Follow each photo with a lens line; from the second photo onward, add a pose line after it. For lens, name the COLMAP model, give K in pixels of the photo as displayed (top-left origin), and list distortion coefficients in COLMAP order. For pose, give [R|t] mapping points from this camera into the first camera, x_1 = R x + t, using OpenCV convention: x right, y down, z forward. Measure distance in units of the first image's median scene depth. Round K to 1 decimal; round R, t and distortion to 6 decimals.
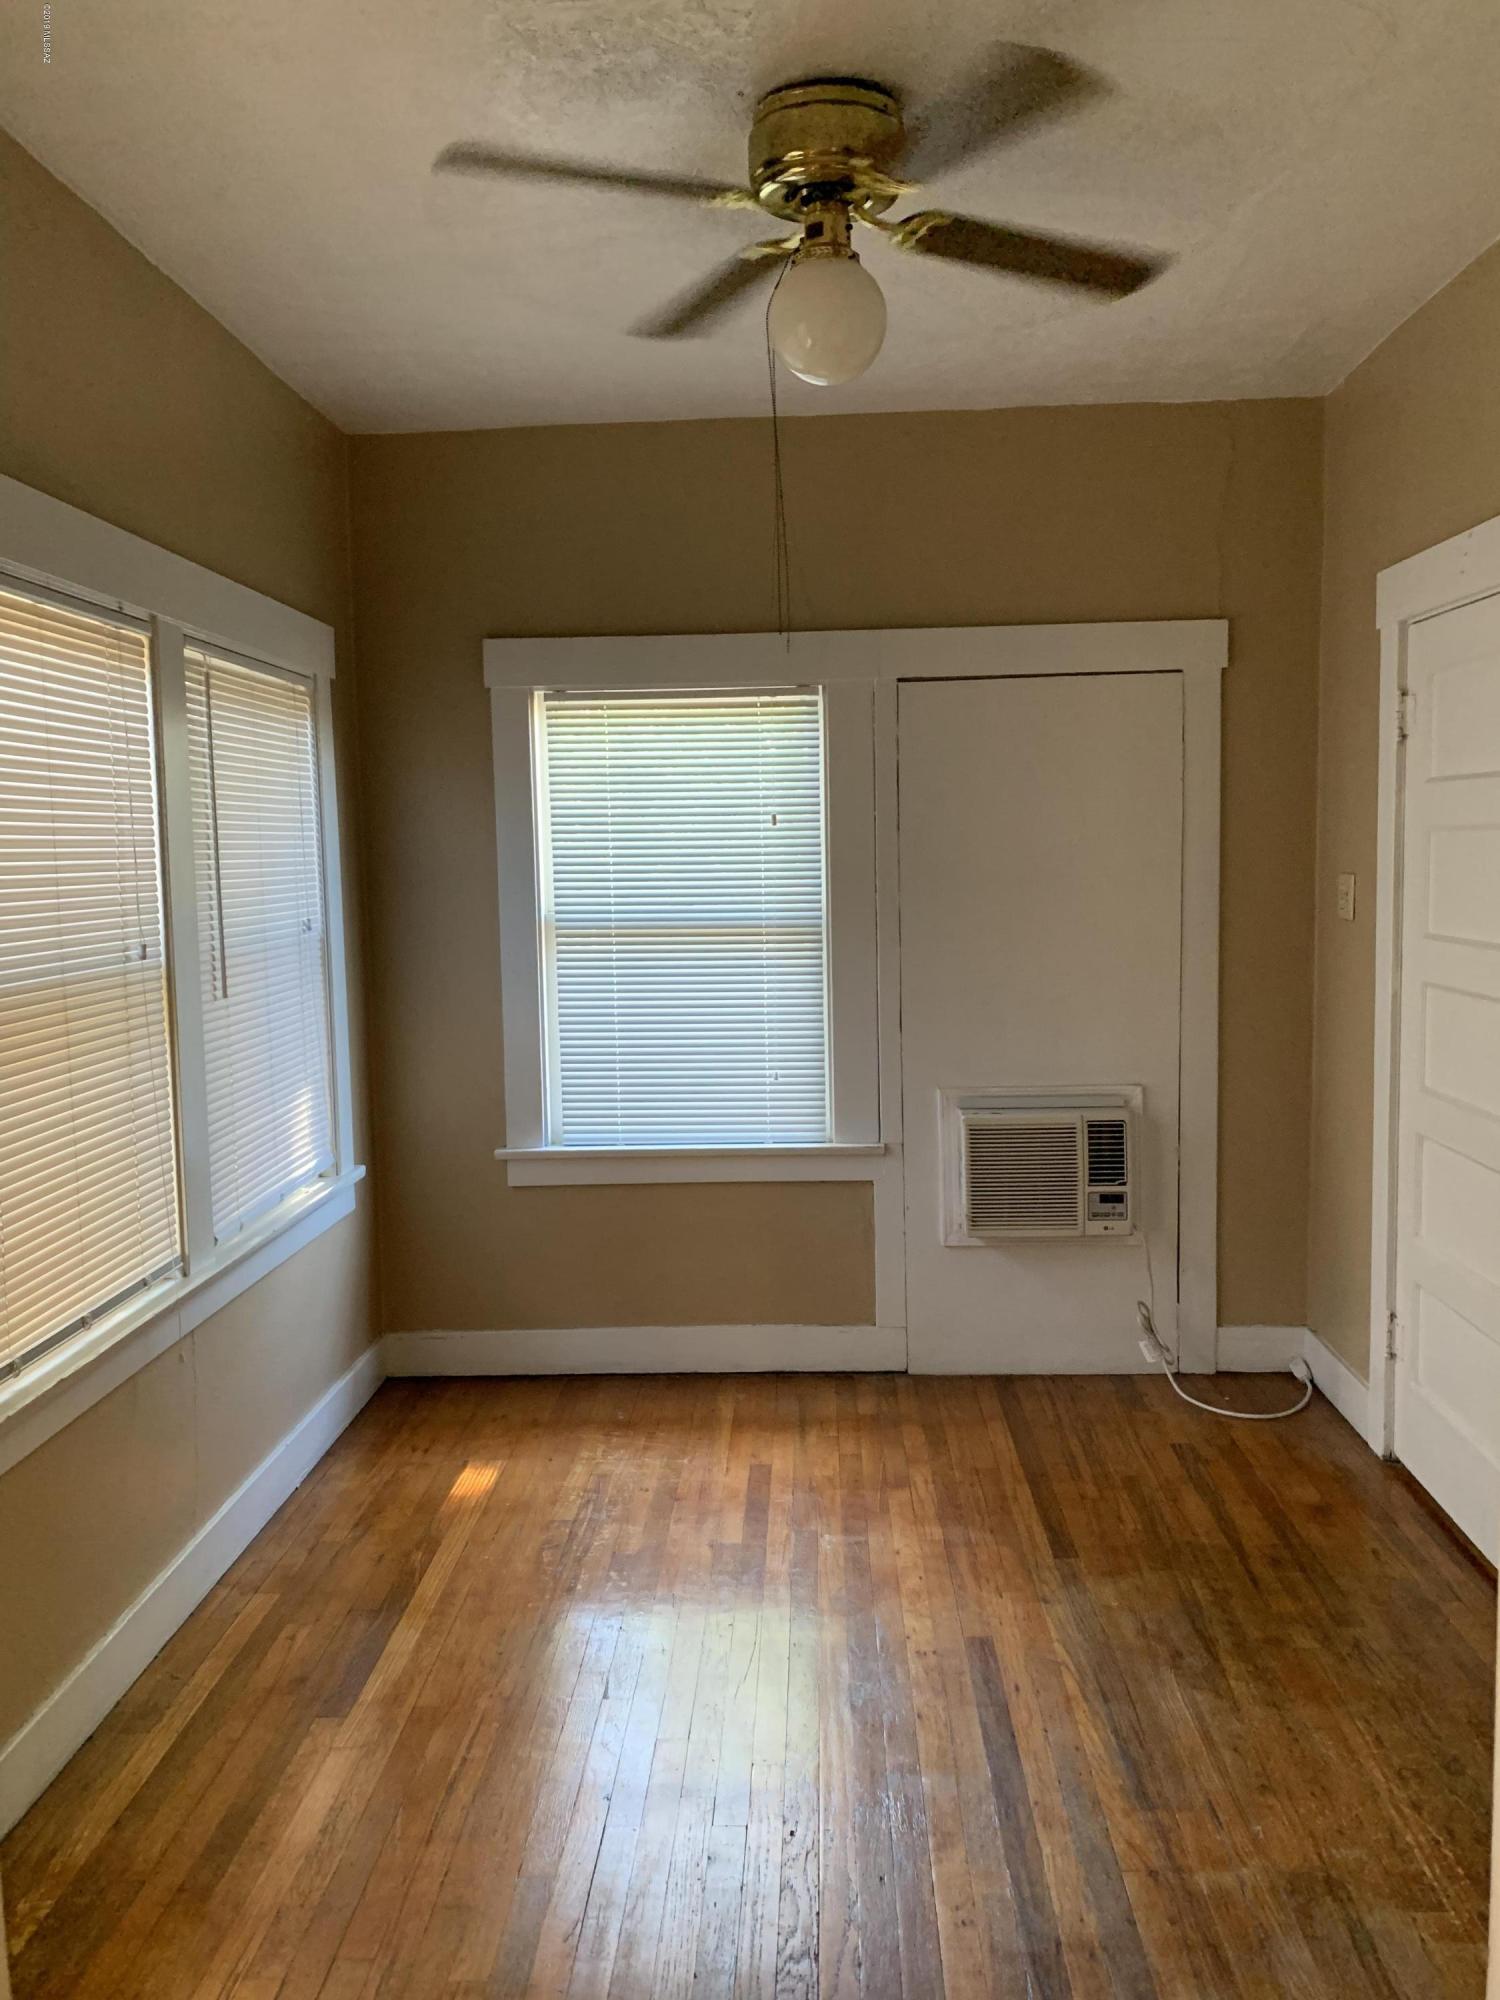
lens RADIAL K [[1539.1, 0, 750.0], [0, 1539.1, 1000.0], [0, 0, 1]] dist [0.172133, -0.359598]
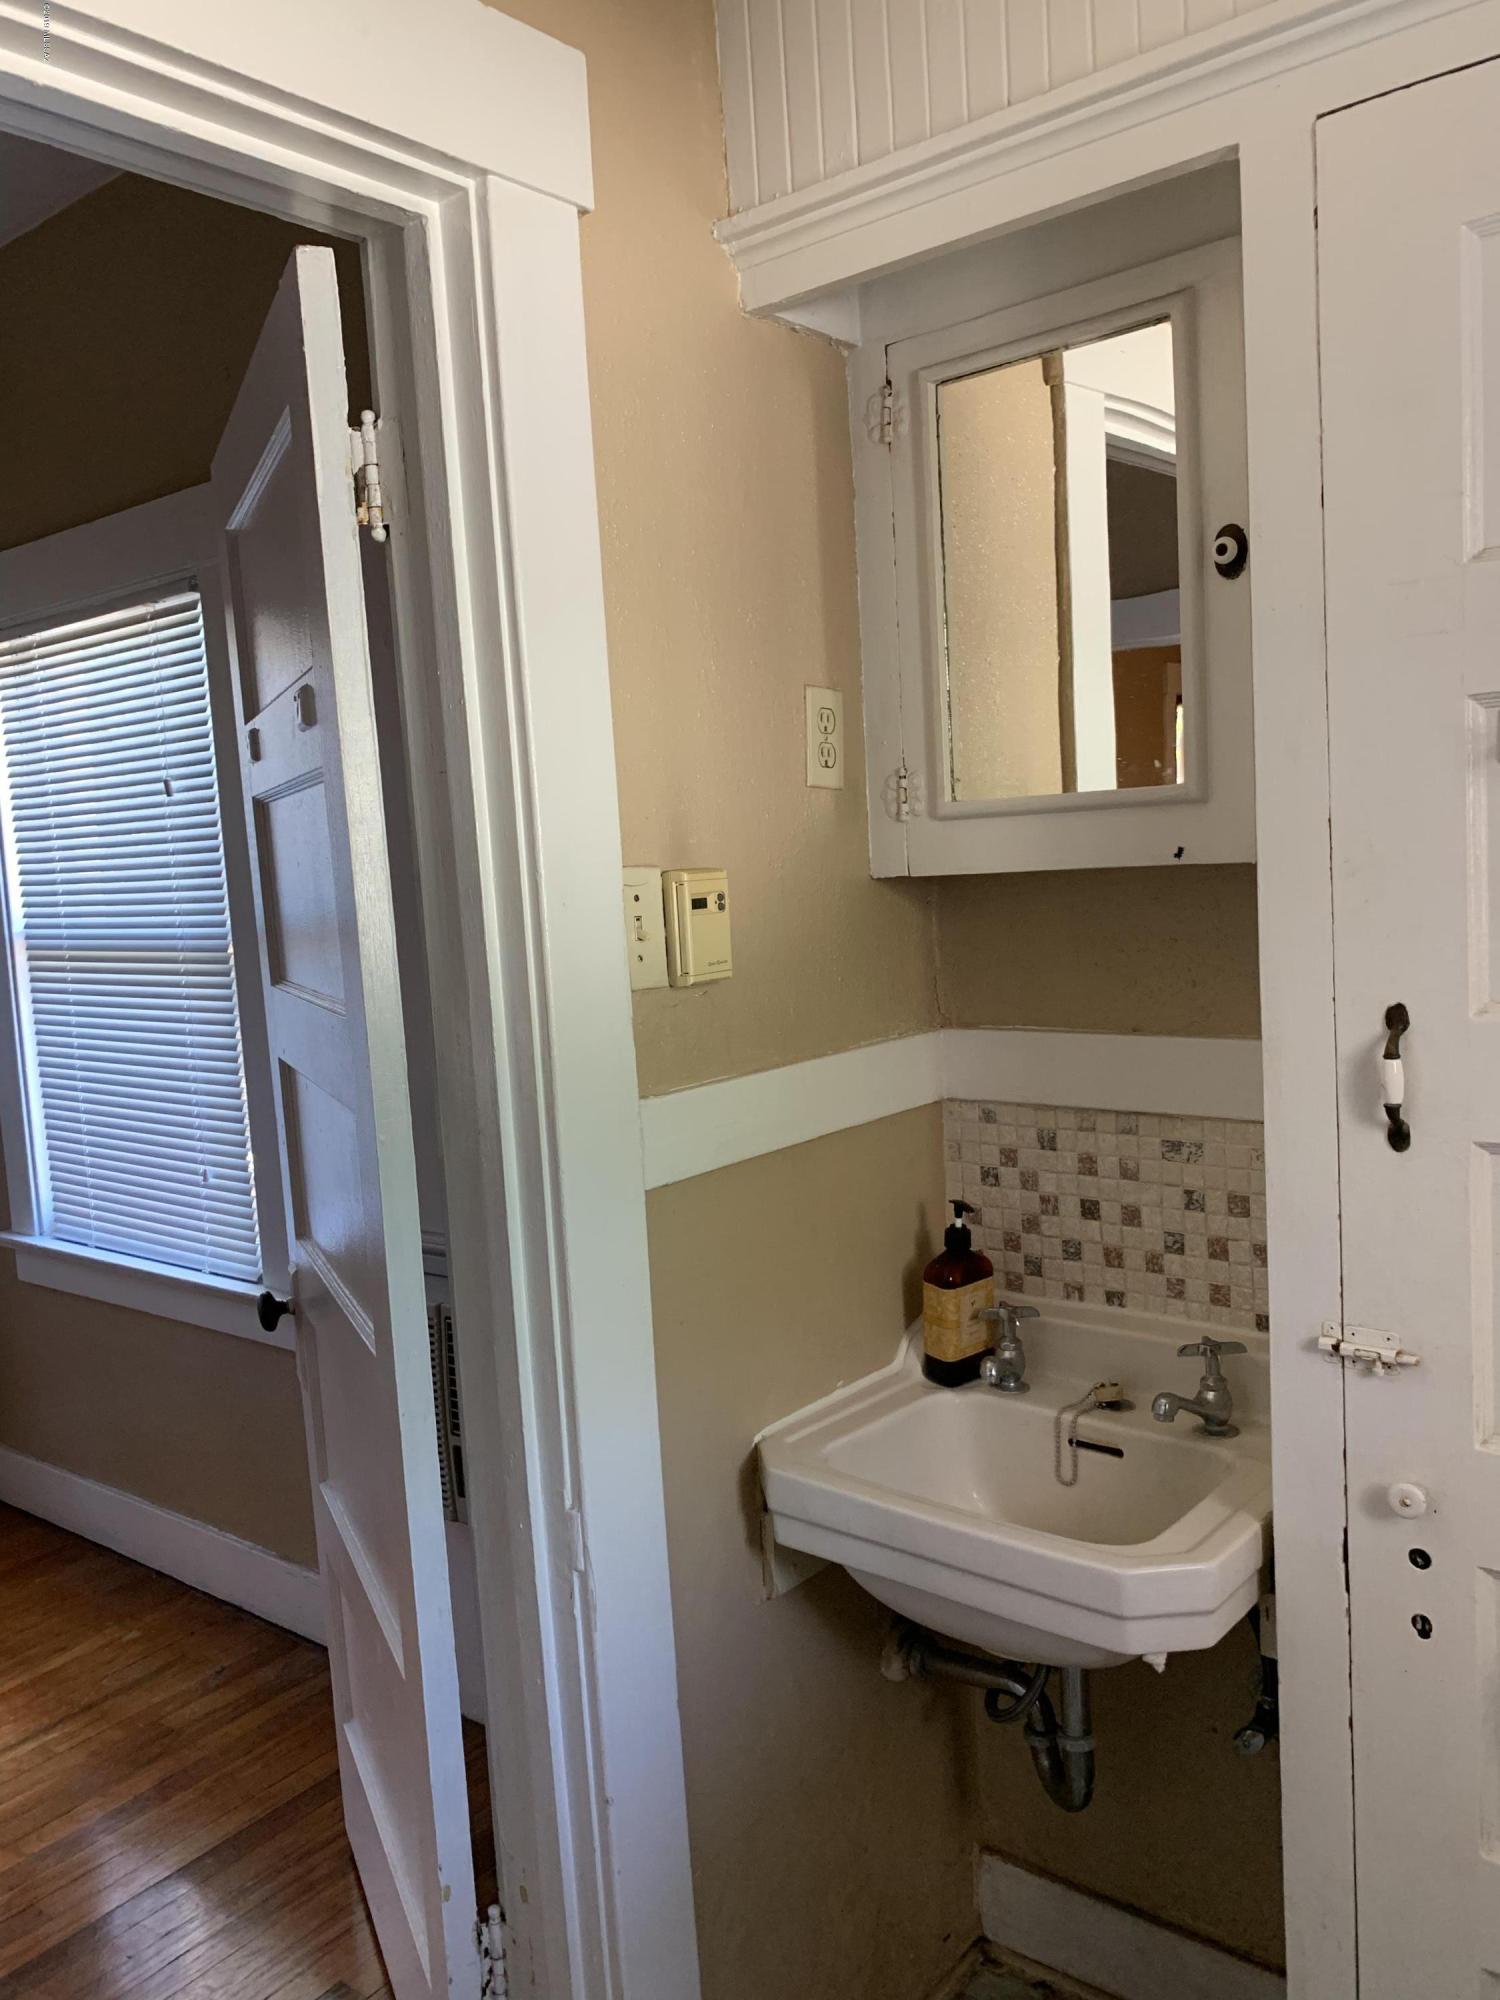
lens RADIAL K [[1546.0, 0, 750.0], [0, 1546.0, 1000.0], [0, 0, 1]] dist [0.045638, -0.043140]
pose [[0.797838, 0.028612, -0.602193, 0.620751], [-0.009345, 0.999340, 0.035100, -0.052773], [0.602800, -0.022376, 0.797579, 0.622283]]
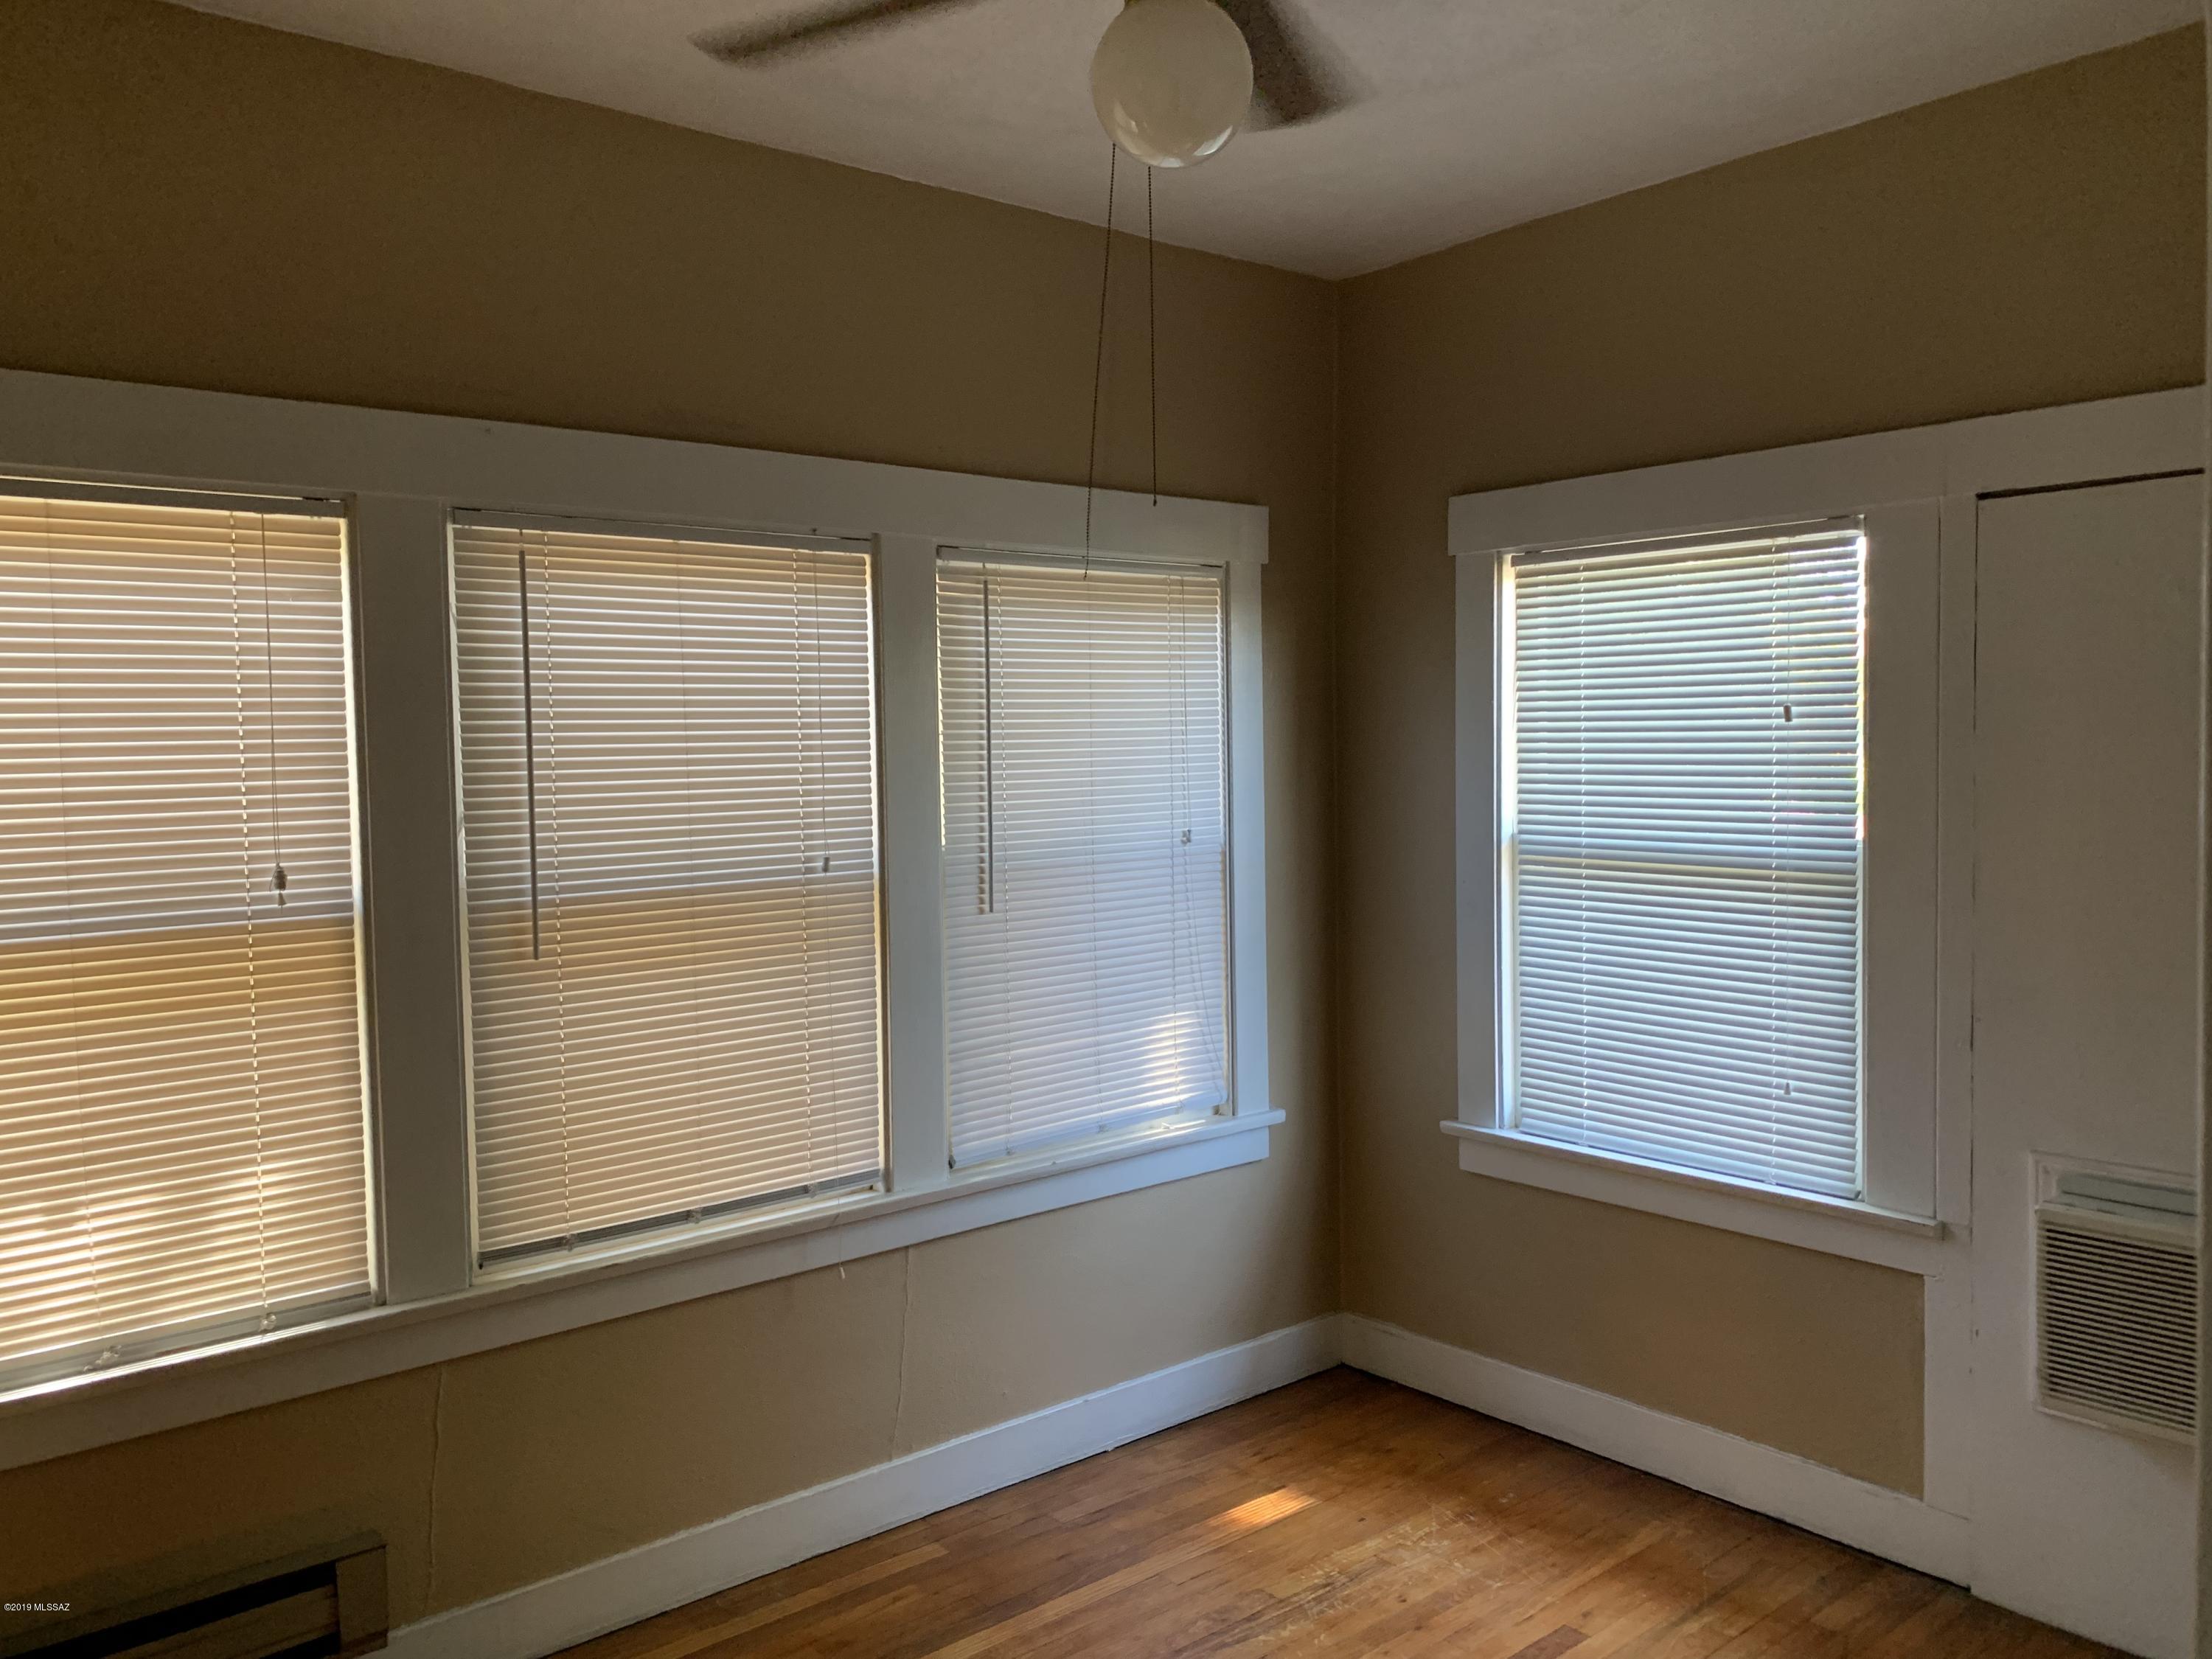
lens RADIAL K [[1709.9, 0, 1106.0], [0, 1709.9, 829.5], [0, 0, 1]] dist [0.045638, -0.043140]
pose [[0.671141, 0.047903, -0.739780, 0.382524], [-0.067687, 0.997701, 0.003198, -0.047693], [0.738233, 0.047927, 0.672841, 0.266050]]
